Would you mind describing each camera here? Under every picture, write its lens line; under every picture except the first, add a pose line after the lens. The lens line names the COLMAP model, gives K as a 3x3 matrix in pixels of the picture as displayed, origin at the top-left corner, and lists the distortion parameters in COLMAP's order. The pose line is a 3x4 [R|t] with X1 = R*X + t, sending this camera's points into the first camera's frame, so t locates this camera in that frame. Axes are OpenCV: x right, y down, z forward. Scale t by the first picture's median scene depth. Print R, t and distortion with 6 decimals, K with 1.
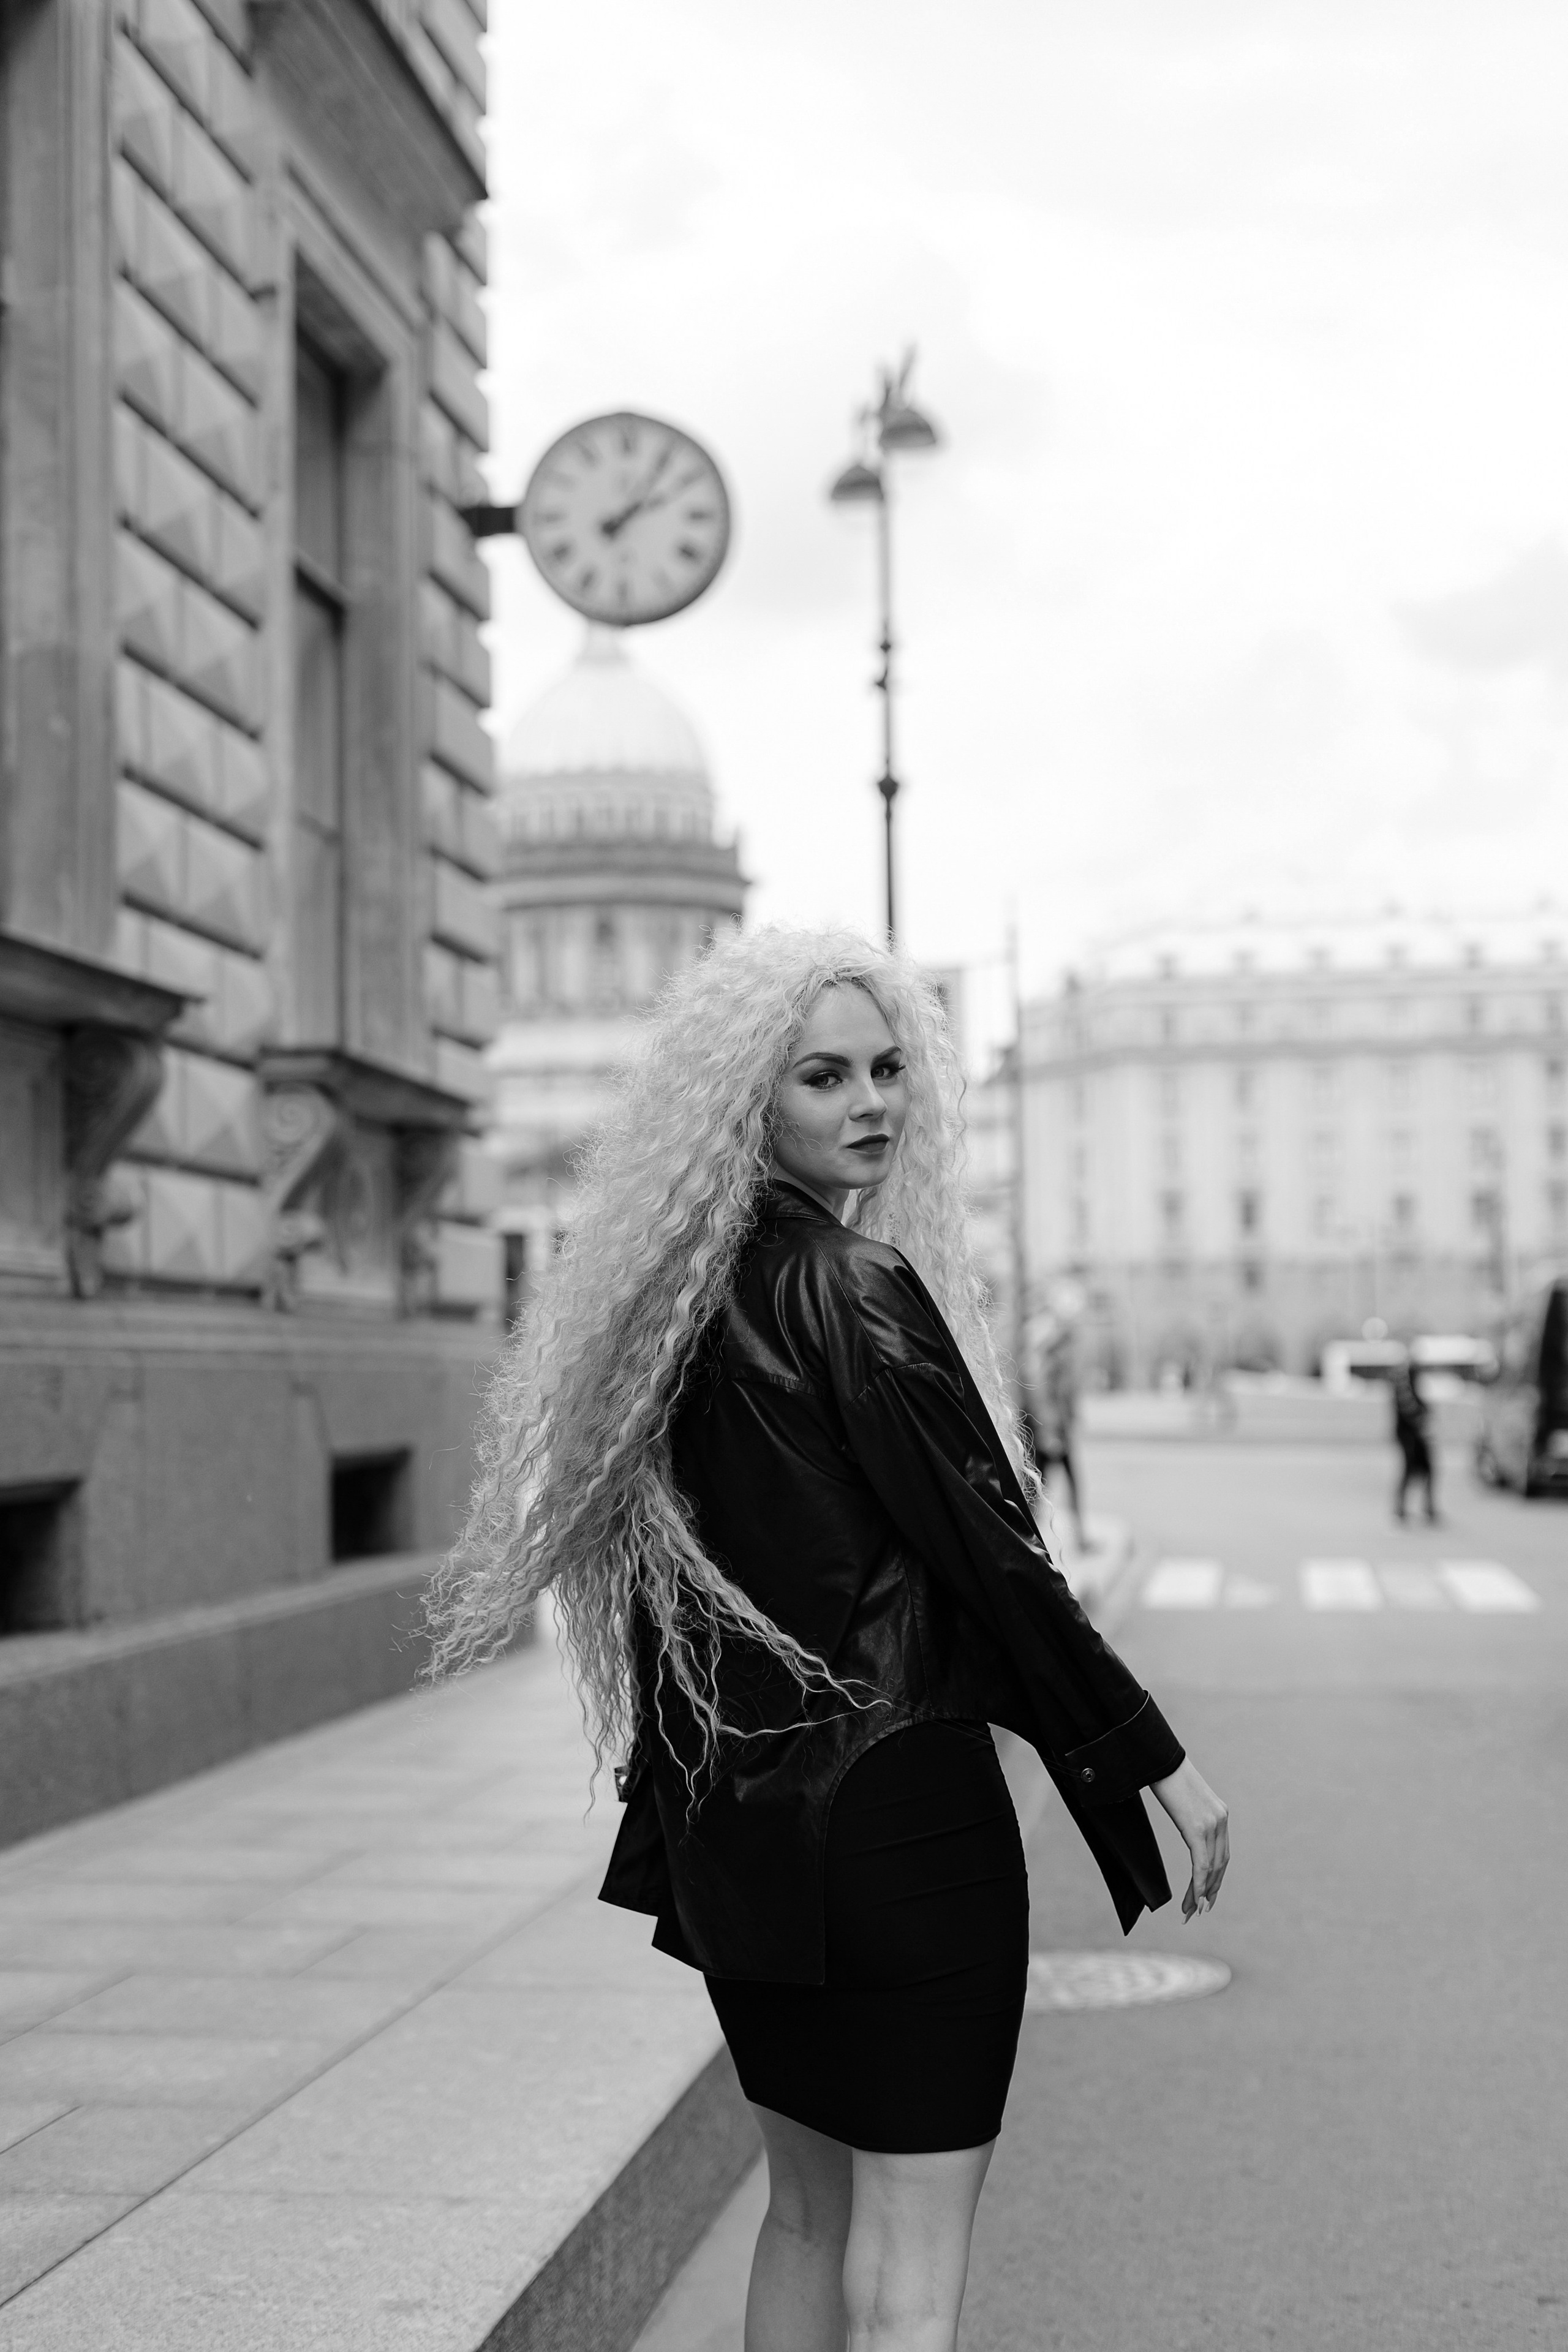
lens RADIAL K [[3566.8, 0, 785.7], [0, 3566.8, 1176.3], [0, 0, 1]] dist [0.013458, -0.015205]
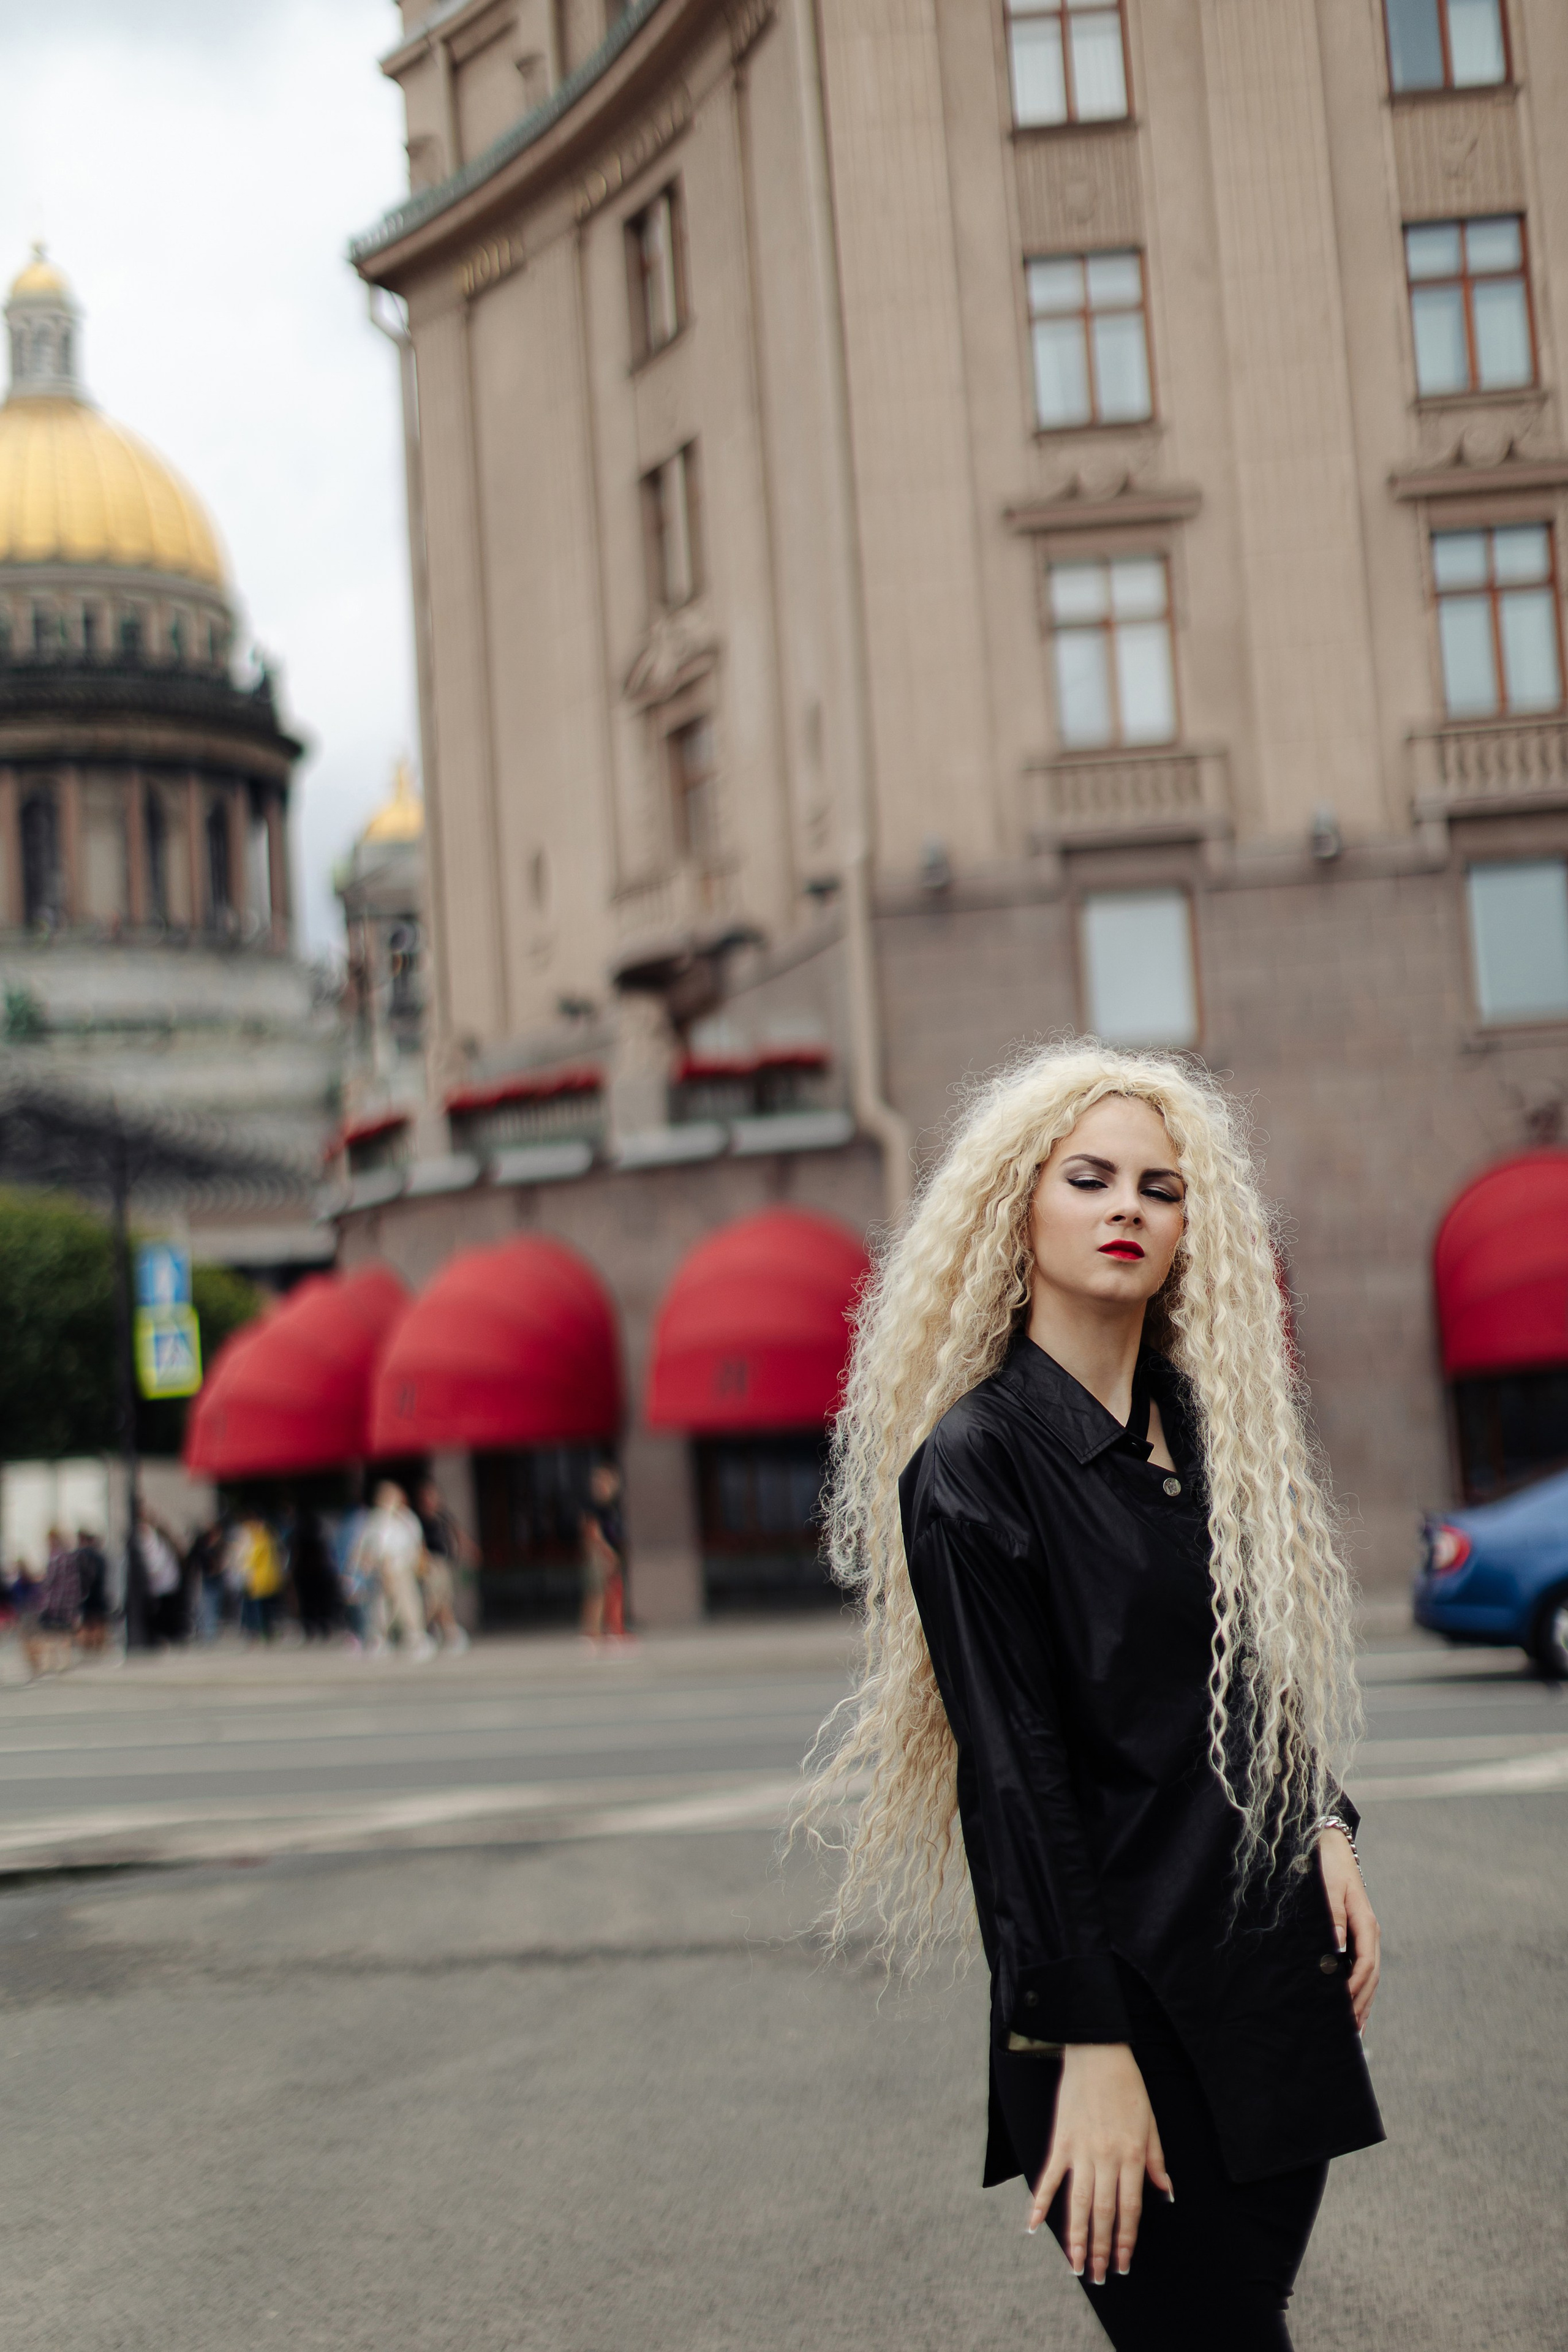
lens RADIAL K [[3349.8, 0, 783.1], [0, 3349.8, 1174.2], [0, 0, 1]] dist [0.120952, 0.007164]
pose [[0.997358, -0.032424, 0.065012, 0.060744], [0.035719, 0.998101, -0.050178, 0.044709], [-0.063262, 0.052368, 0.996622, 0.679948]]
